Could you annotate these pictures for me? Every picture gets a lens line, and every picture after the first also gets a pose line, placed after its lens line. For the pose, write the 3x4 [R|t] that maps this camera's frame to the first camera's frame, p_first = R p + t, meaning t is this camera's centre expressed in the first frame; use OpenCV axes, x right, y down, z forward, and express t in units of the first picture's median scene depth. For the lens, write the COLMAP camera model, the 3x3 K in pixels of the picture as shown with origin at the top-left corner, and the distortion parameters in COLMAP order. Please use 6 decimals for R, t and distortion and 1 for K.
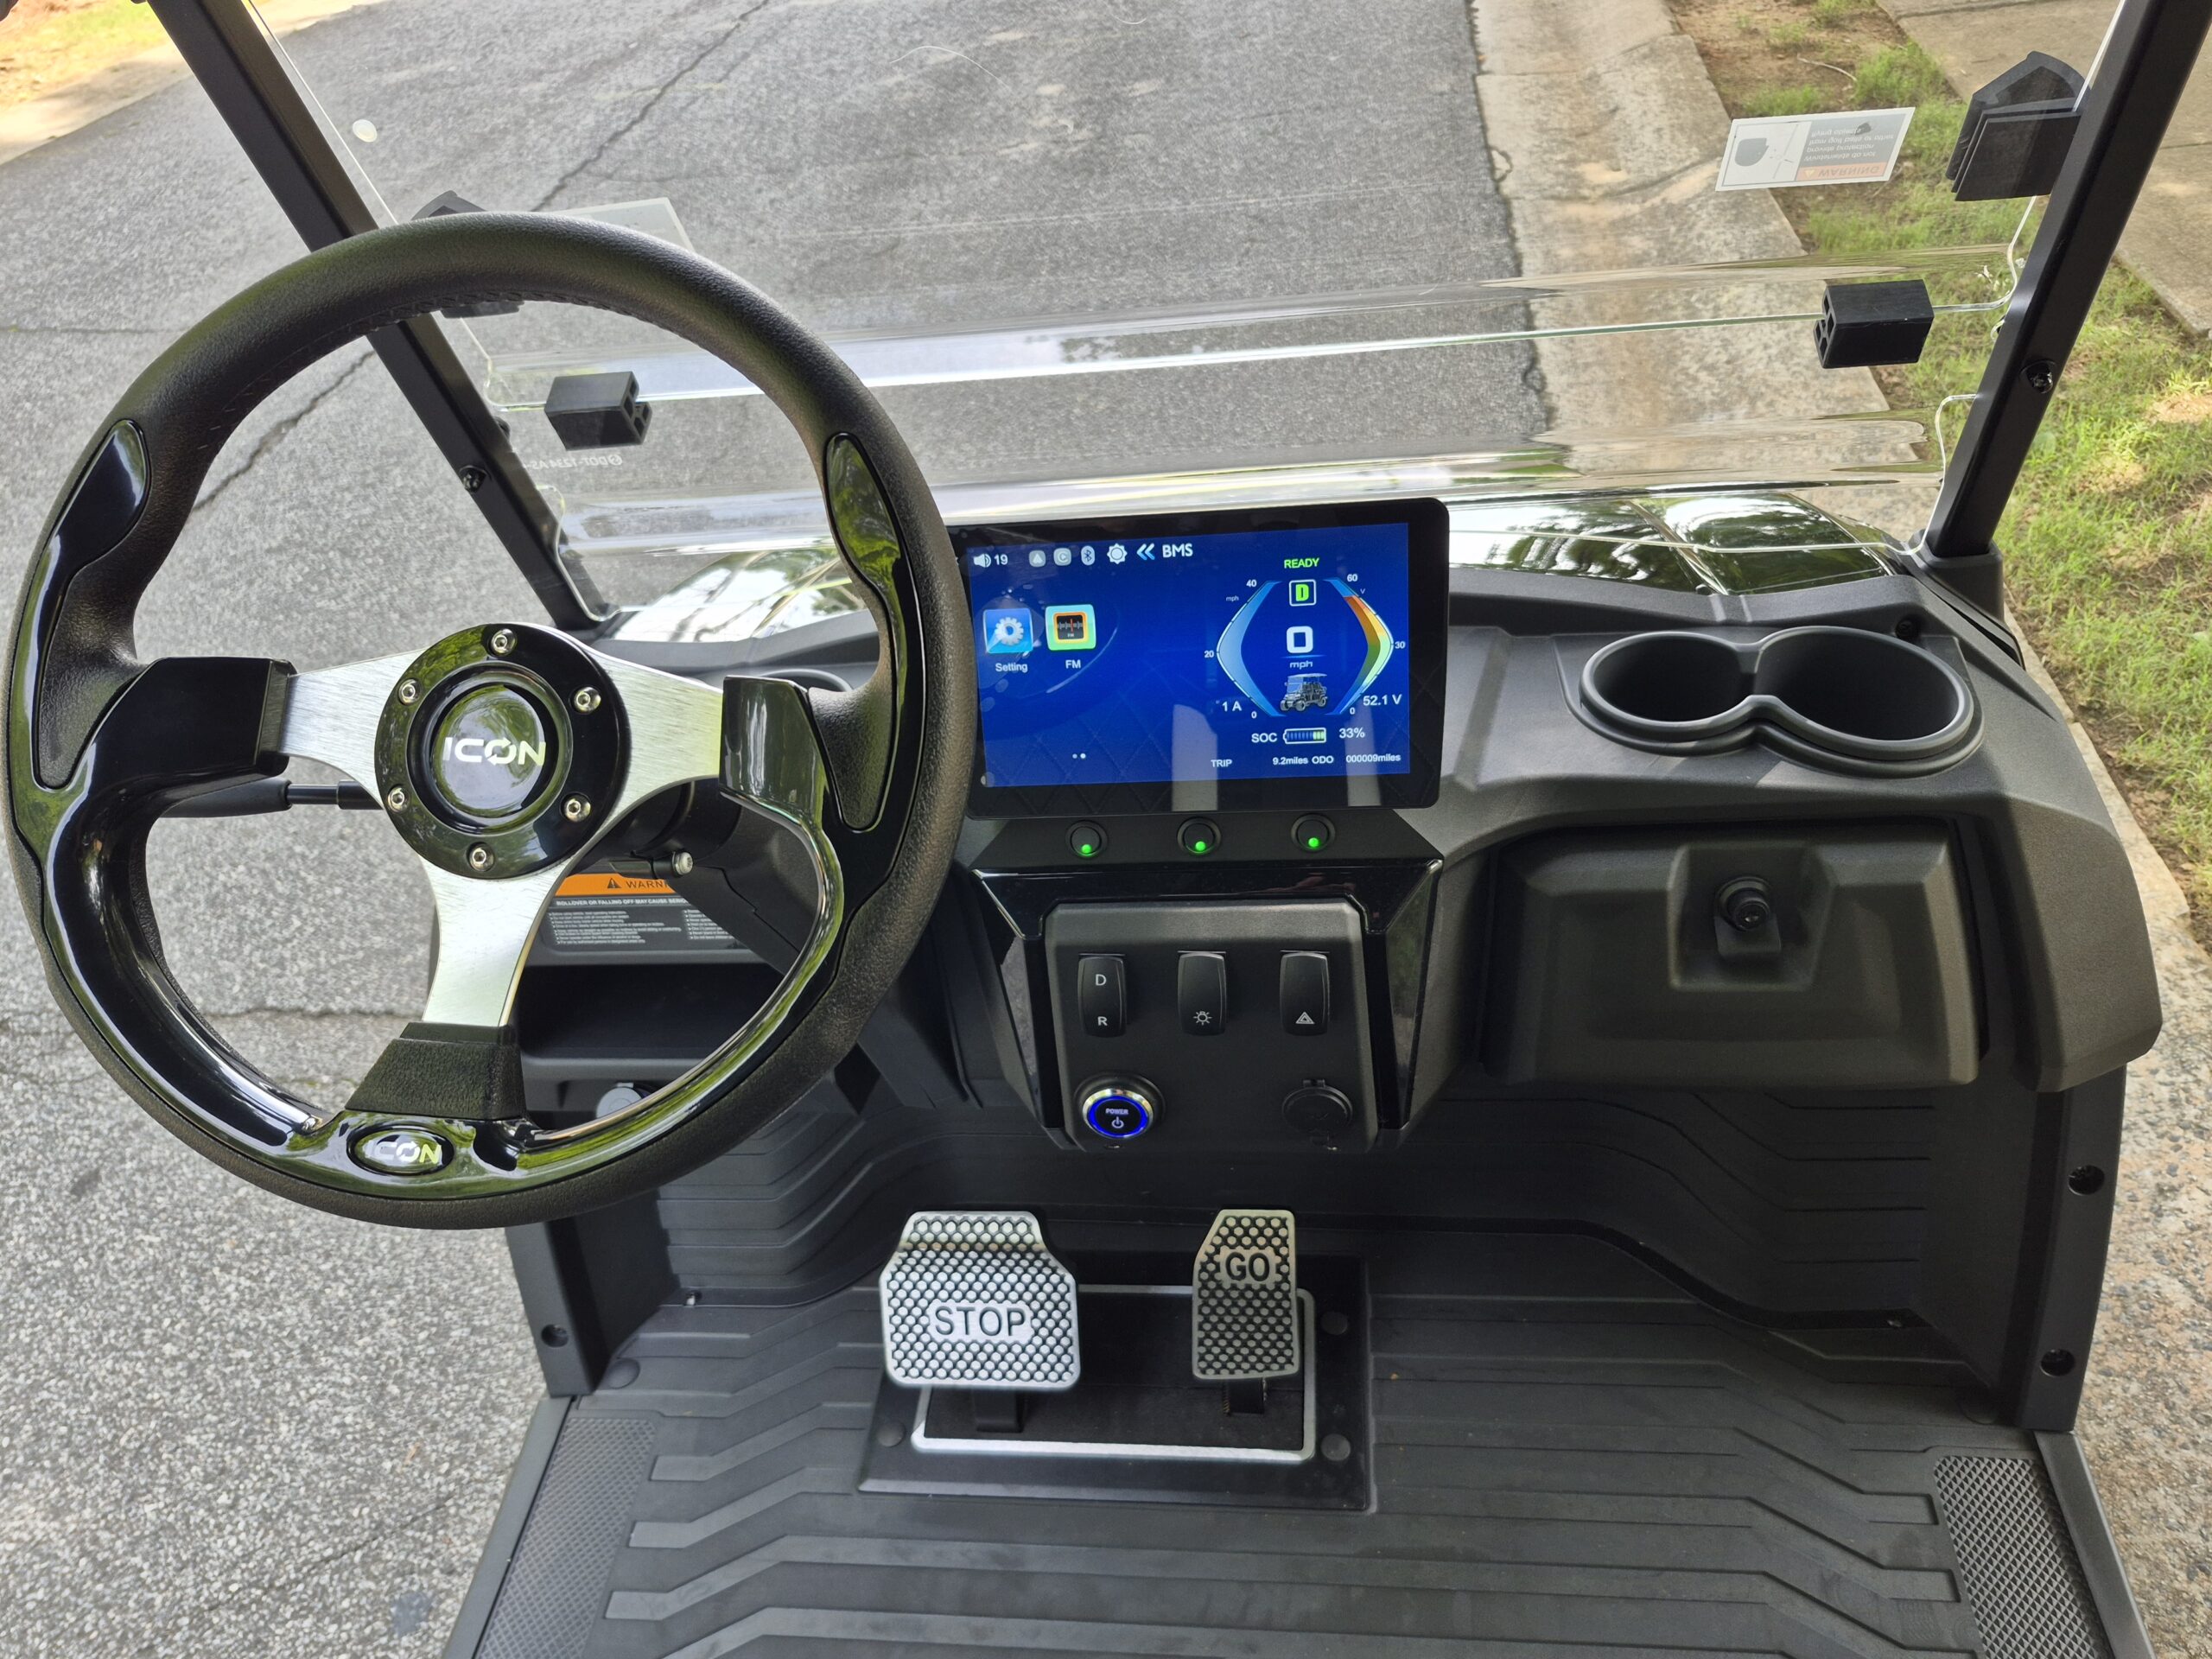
lens RADIAL K [[1501.8, 0, 1106.0], [0, 1501.8, 829.5], [0, 0, 1]] dist [0.052884, -0.061963]
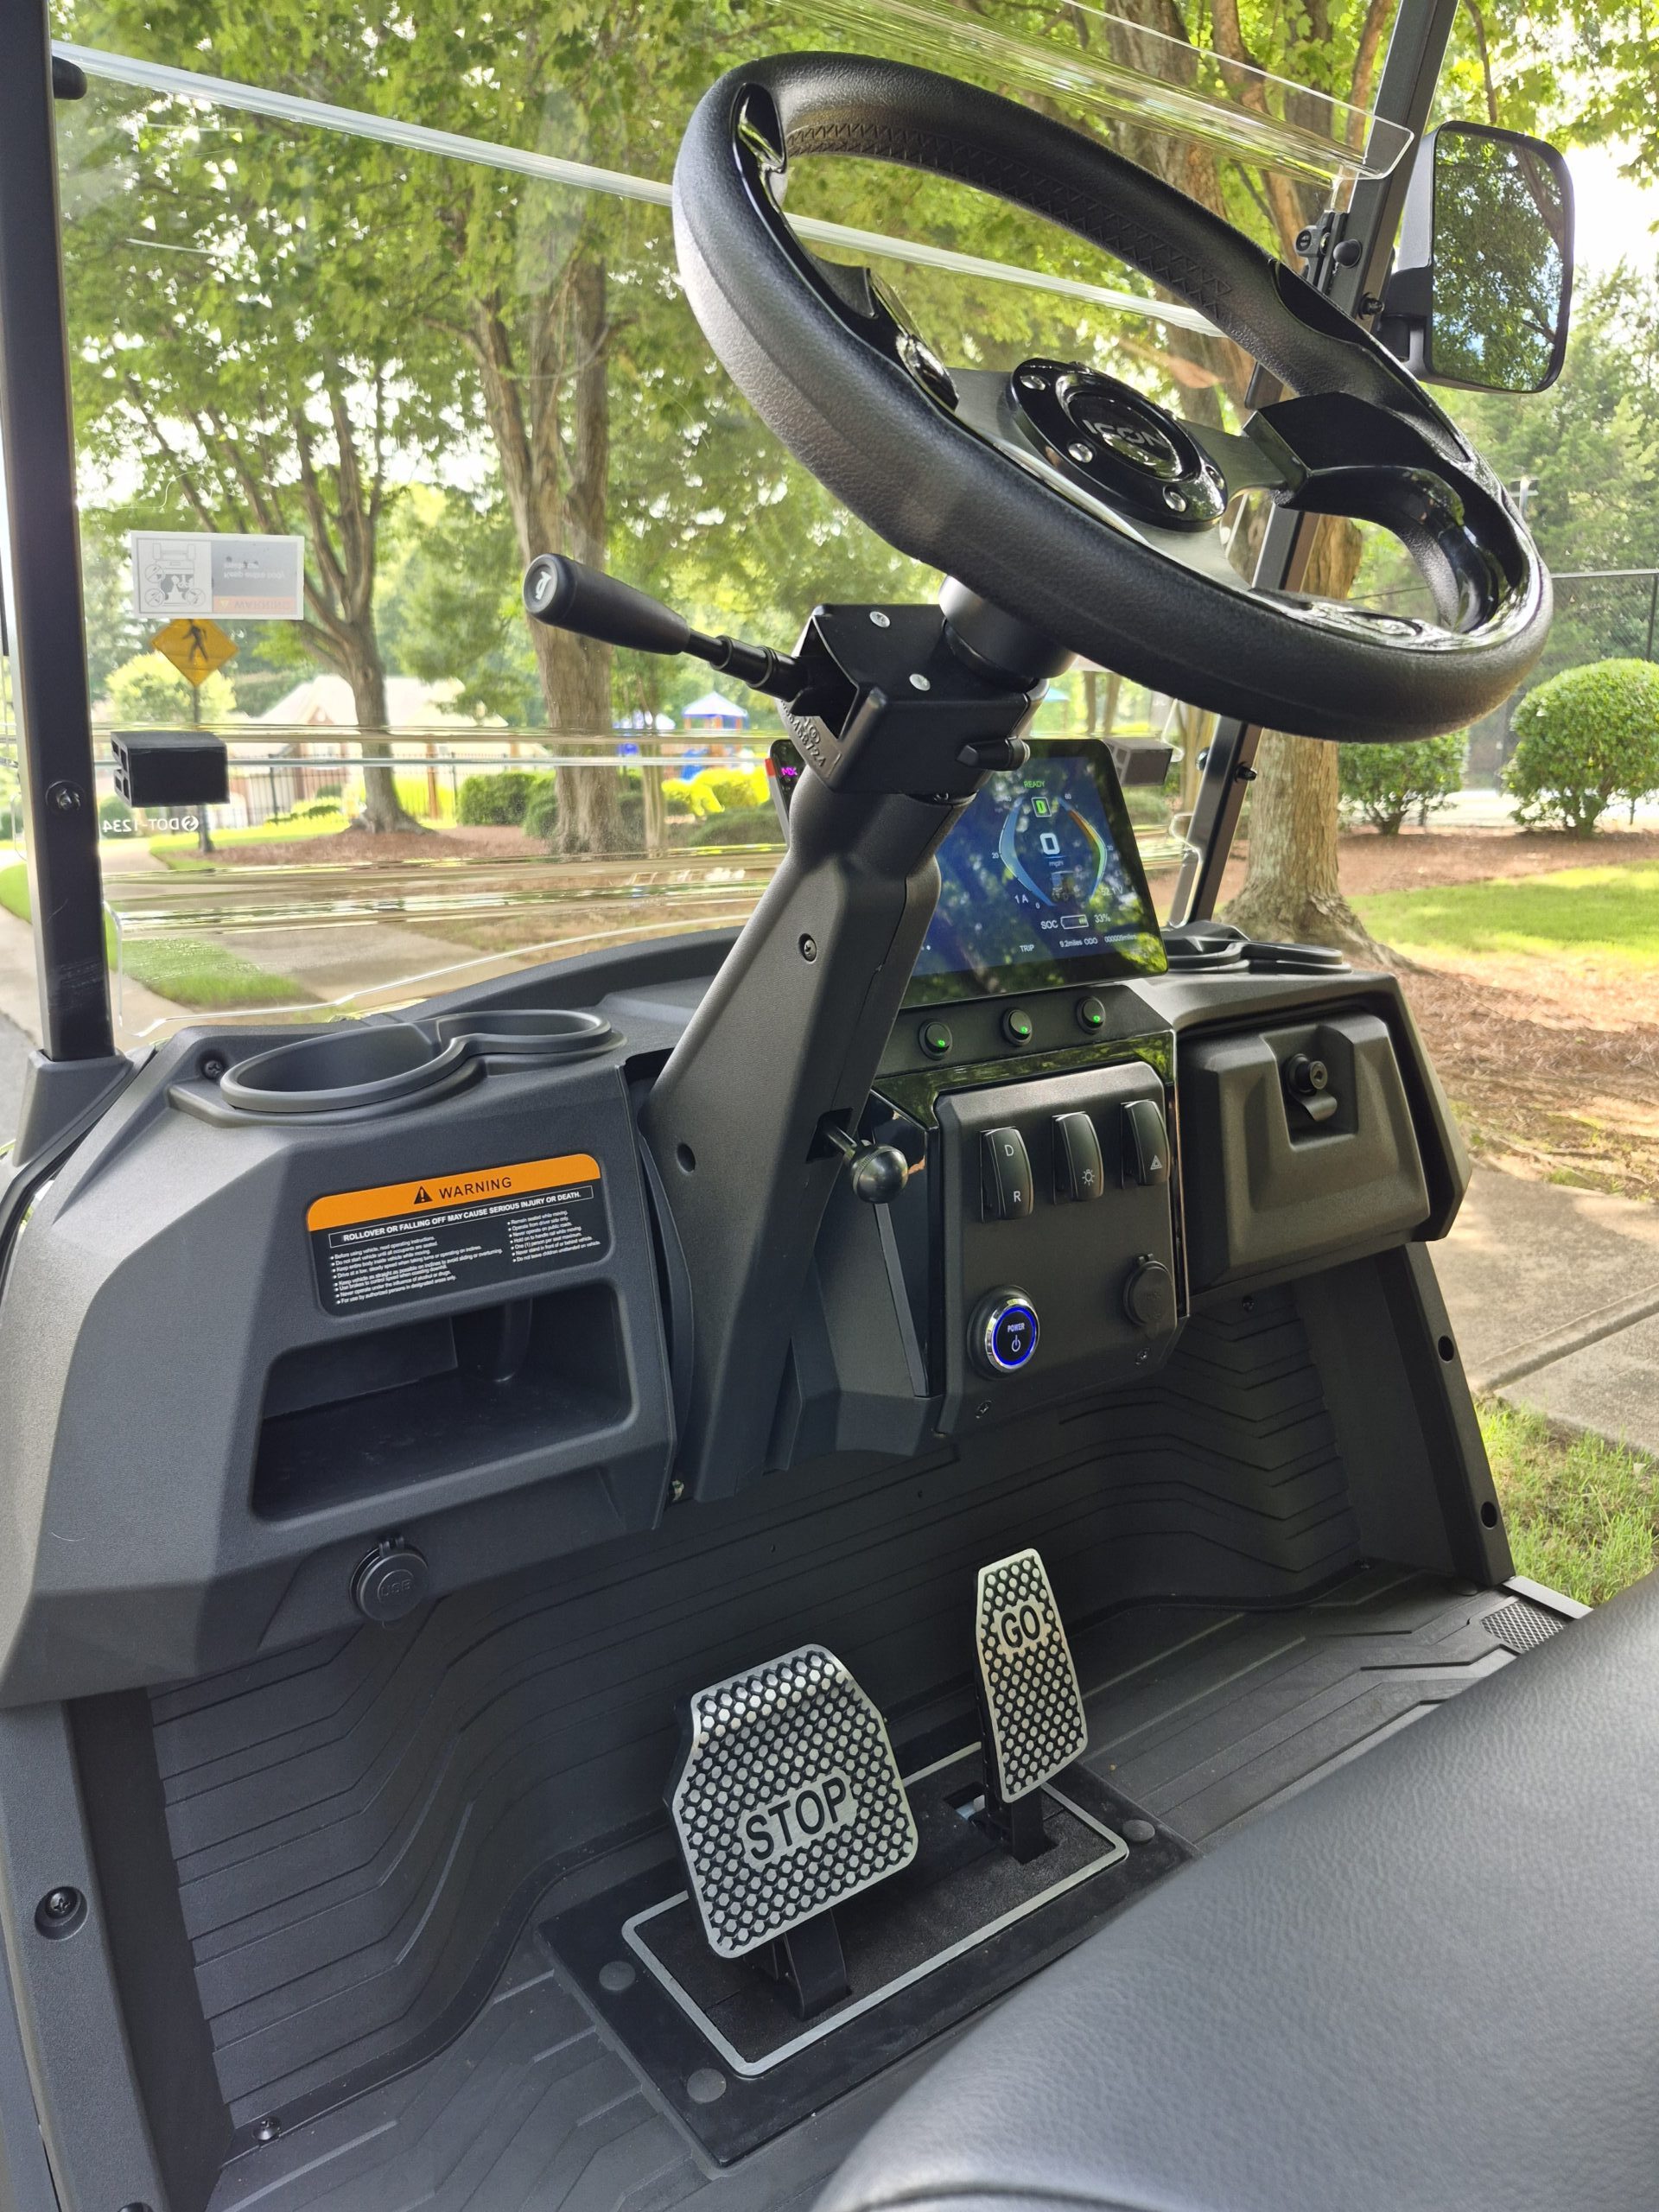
lens RADIAL K [[1501.8, 0, 801.4], [0, 1501.8, 1110.5], [0, 0, 1]] dist [0.052884, -0.061963]
pose [[0.757011, -0.053332, 0.651222, -0.585525], [0.359876, 0.865902, -0.347423, 0.289824], [-0.545366, 0.497362, 0.674690, 0.301214]]
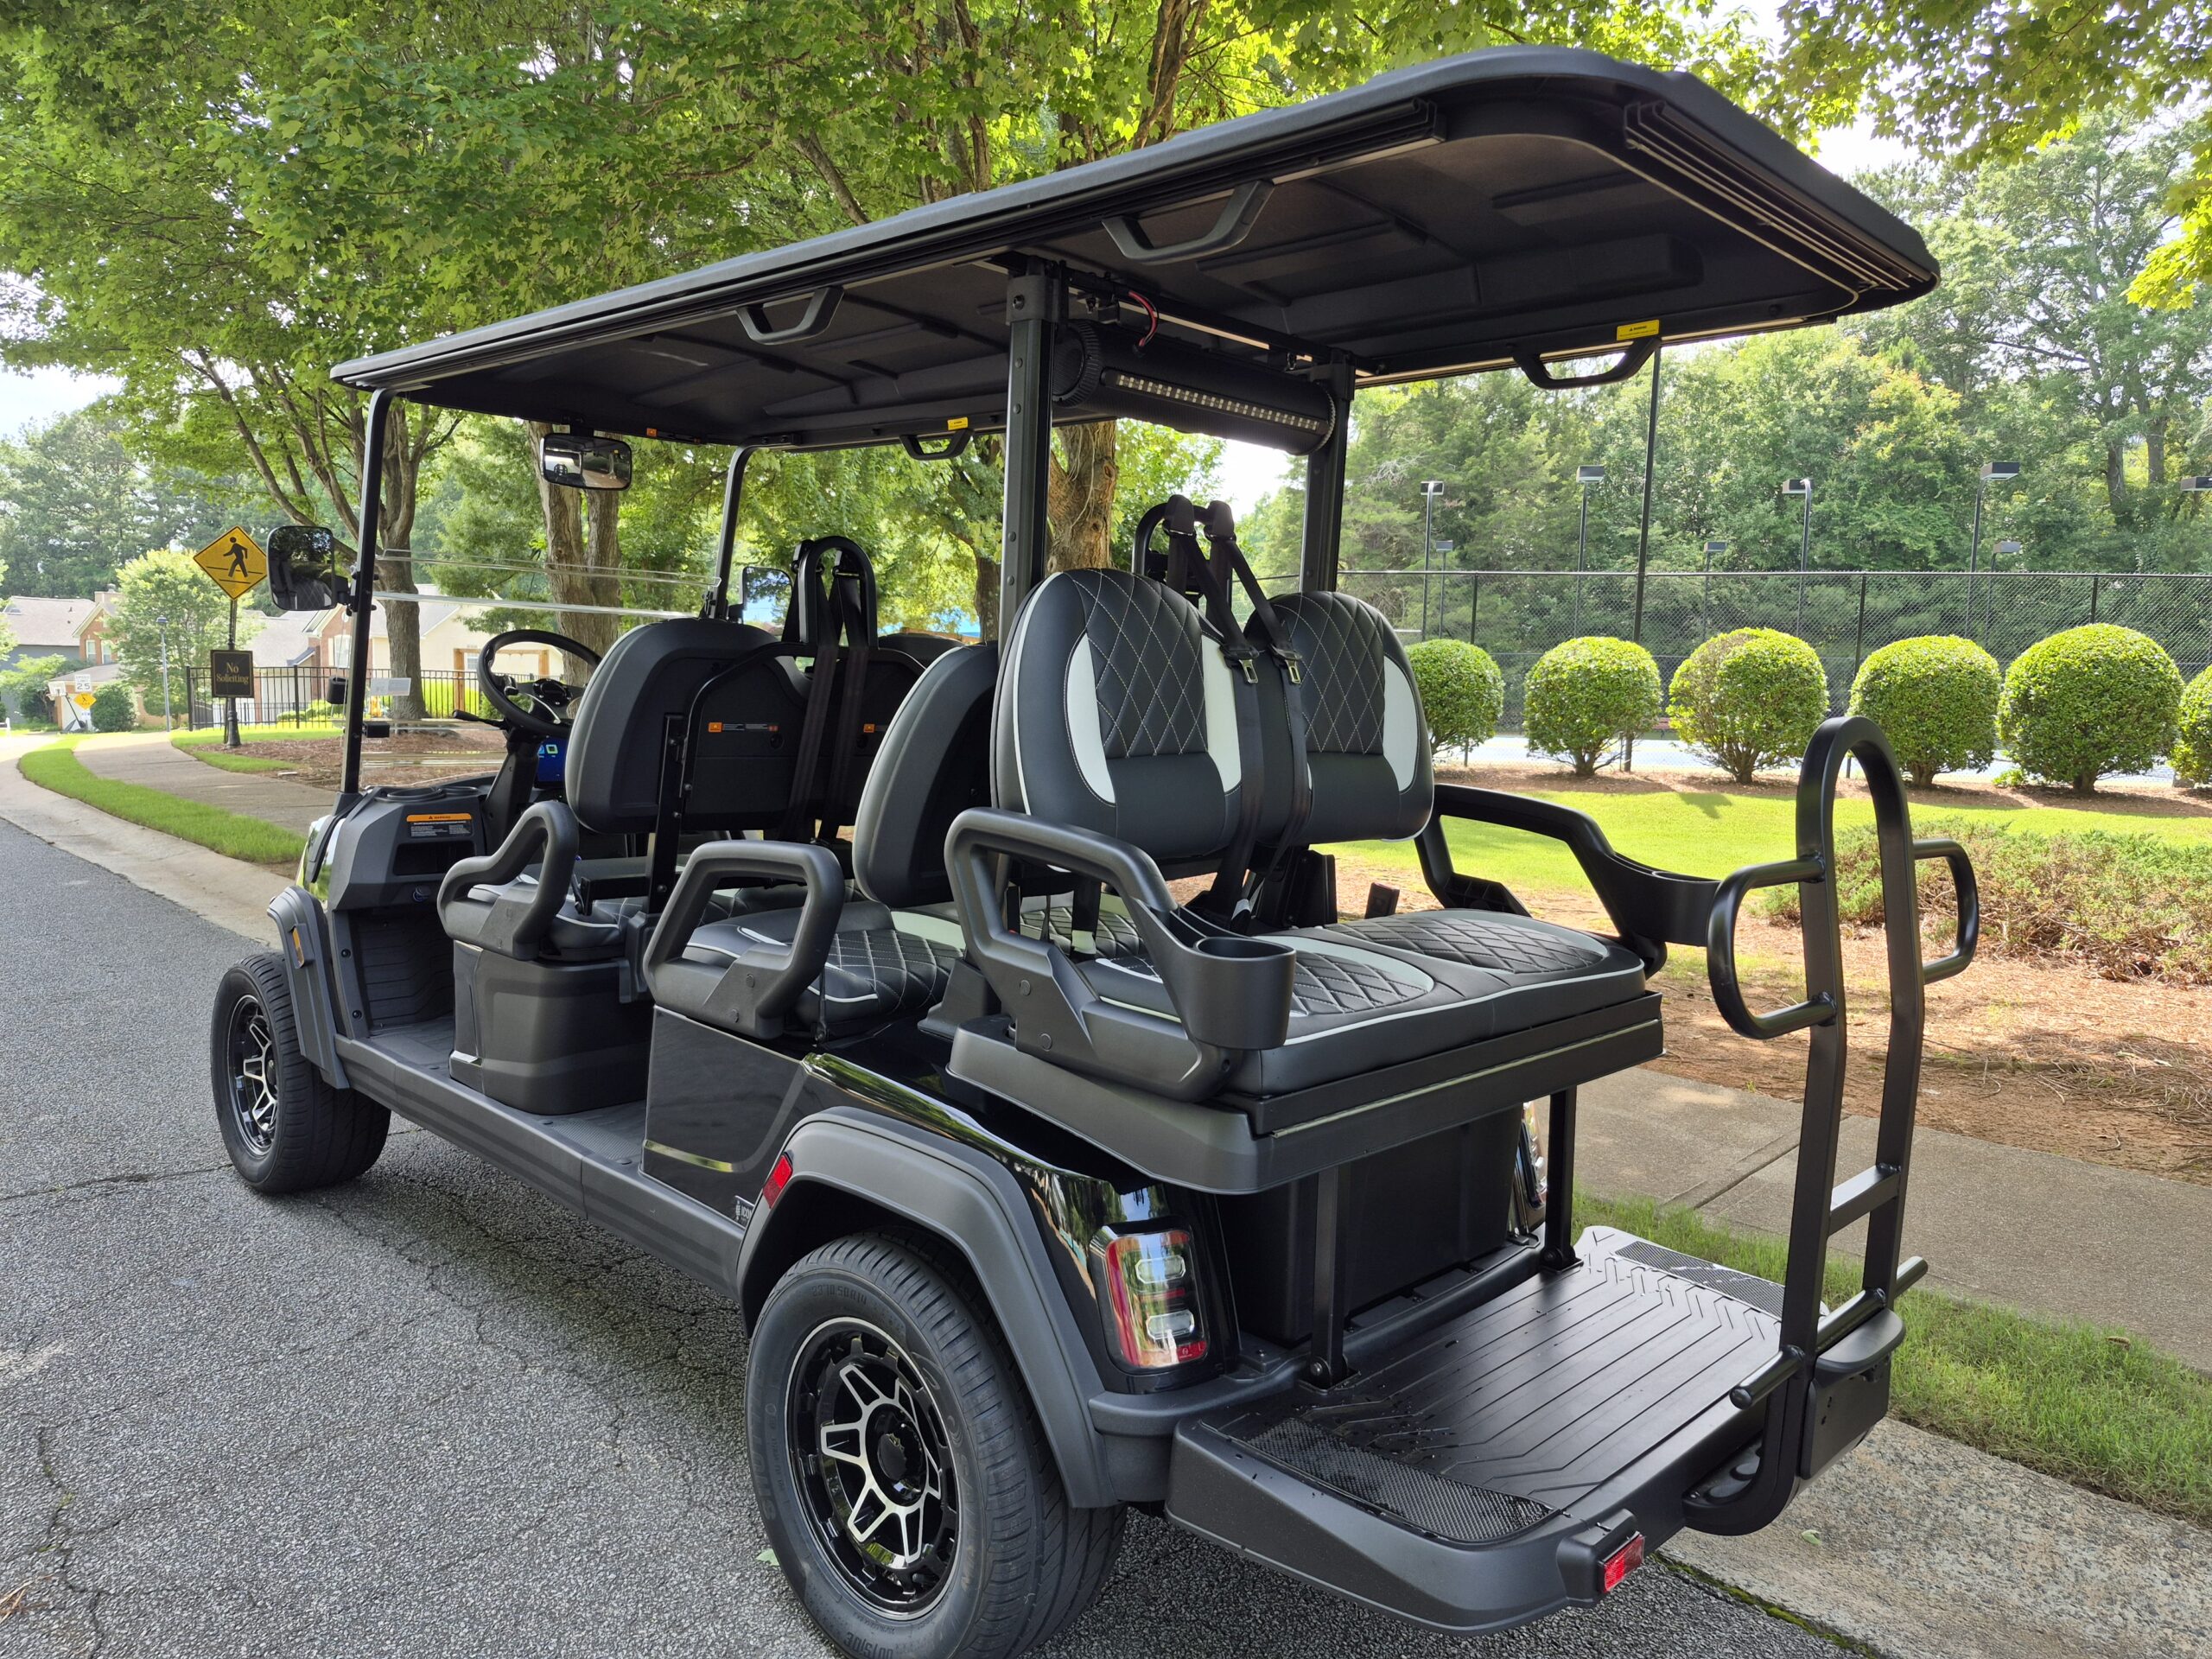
lens RADIAL K [[1501.8, 0, 1106.0], [0, 1501.8, 829.5], [0, 0, 1]] dist [0.052884, -0.061963]
pose [[0.634608, 0.050220, 0.771201, -1.897263], [0.410412, 0.823652, -0.391356, 1.955858], [-0.654855, 0.564868, 0.502085, -1.757878]]
